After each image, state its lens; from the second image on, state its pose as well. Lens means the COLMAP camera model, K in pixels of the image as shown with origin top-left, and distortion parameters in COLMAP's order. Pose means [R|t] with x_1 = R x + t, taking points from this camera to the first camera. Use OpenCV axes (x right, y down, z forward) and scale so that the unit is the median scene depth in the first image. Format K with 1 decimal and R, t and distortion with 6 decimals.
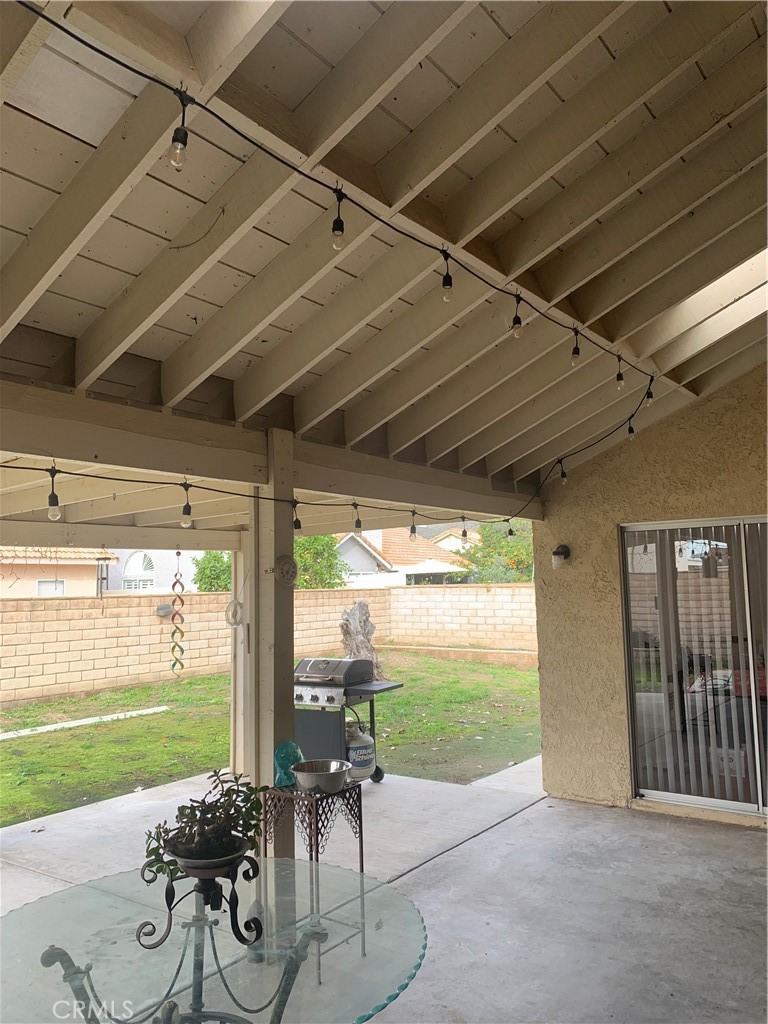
lens RADIAL K [[789.0, 0, 384.0], [0, 789.0, 512.0], [0, 0, 1]] dist [-0.002492, -0.002385]
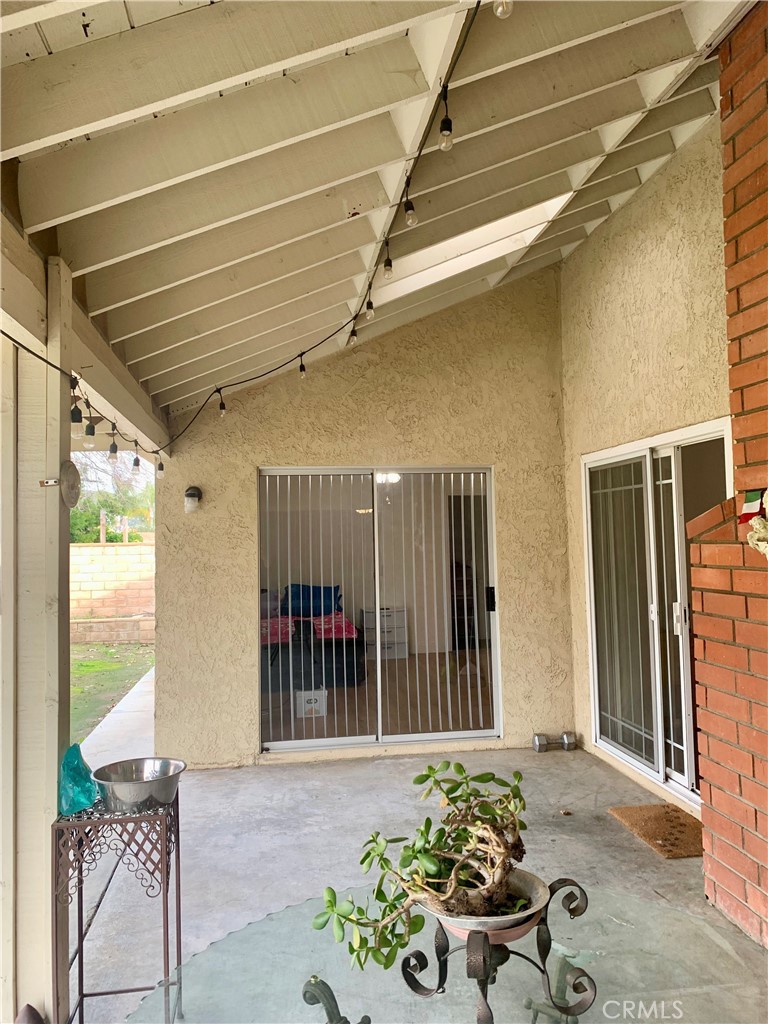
lens RADIAL K [[776.4, 0, 404.6], [0, 776.4, 504.1], [0, 0, 1]] dist [0.036989, -0.004645]
pose [[0.694738, 0.039581, 0.718173, -0.254268], [-0.060698, 0.998149, 0.003707, 0.046894], [-0.716697, -0.046167, 0.695855, 0.230240]]
